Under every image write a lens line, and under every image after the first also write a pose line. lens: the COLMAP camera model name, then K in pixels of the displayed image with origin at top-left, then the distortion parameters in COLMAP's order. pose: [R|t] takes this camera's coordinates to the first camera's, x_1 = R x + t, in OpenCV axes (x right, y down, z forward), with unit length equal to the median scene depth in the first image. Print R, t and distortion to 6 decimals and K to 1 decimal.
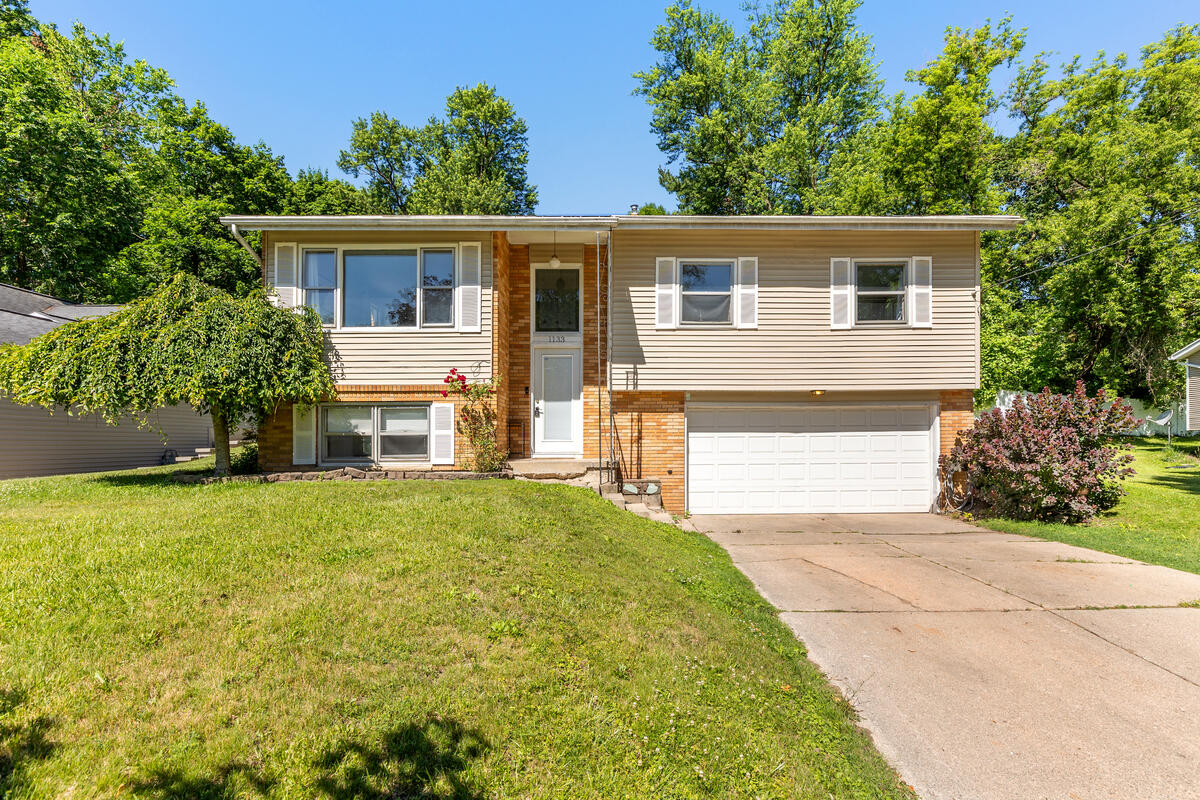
lens RADIAL K [[569.9, 0, 600.4], [0, 569.9, 433.6], [0, 0, 1]] dist [-0.004500, -0.001155]
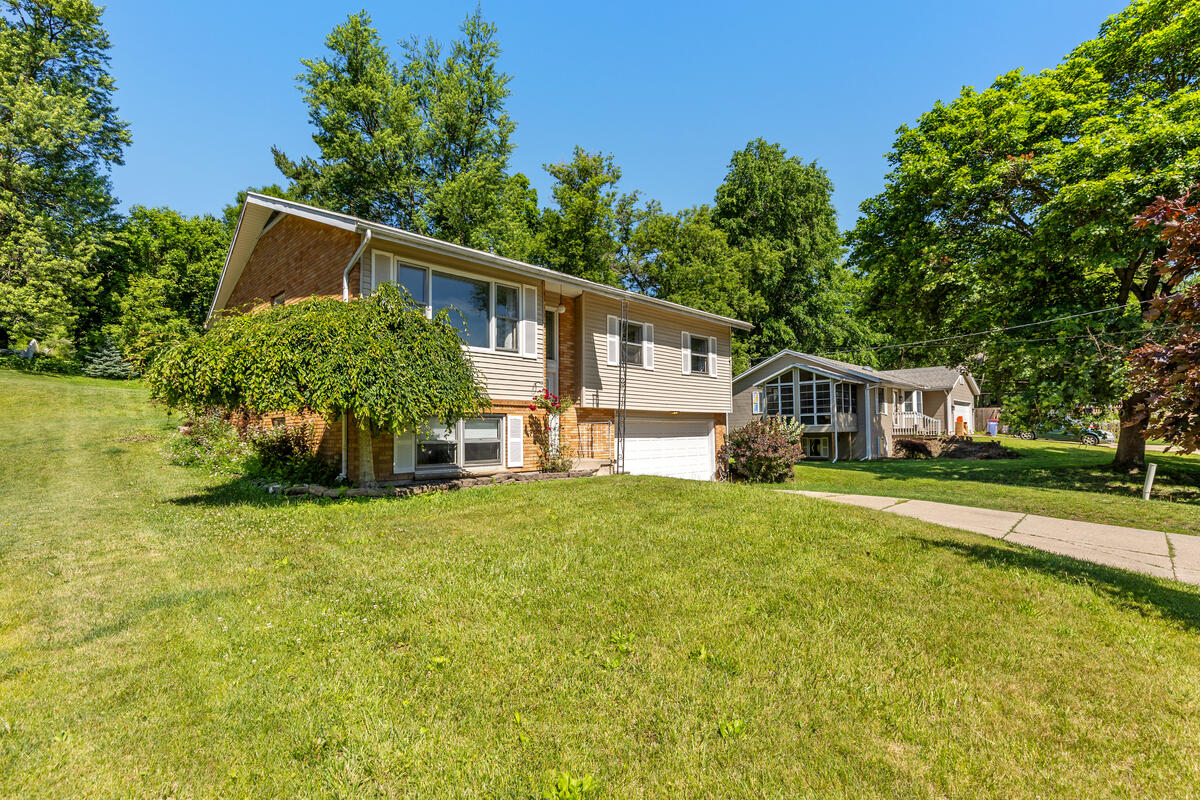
lens RADIAL K [[562.1, 0, 600.0], [0, 562.1, 400.0], [0, 0, 1]] dist [-0.003785, -0.000637]
pose [[0.703435, 0.041128, 0.709569, -0.895718], [0.003502, 0.998112, -0.061324, -0.011973], [-0.710751, 0.045622, 0.701963, 0.042472]]
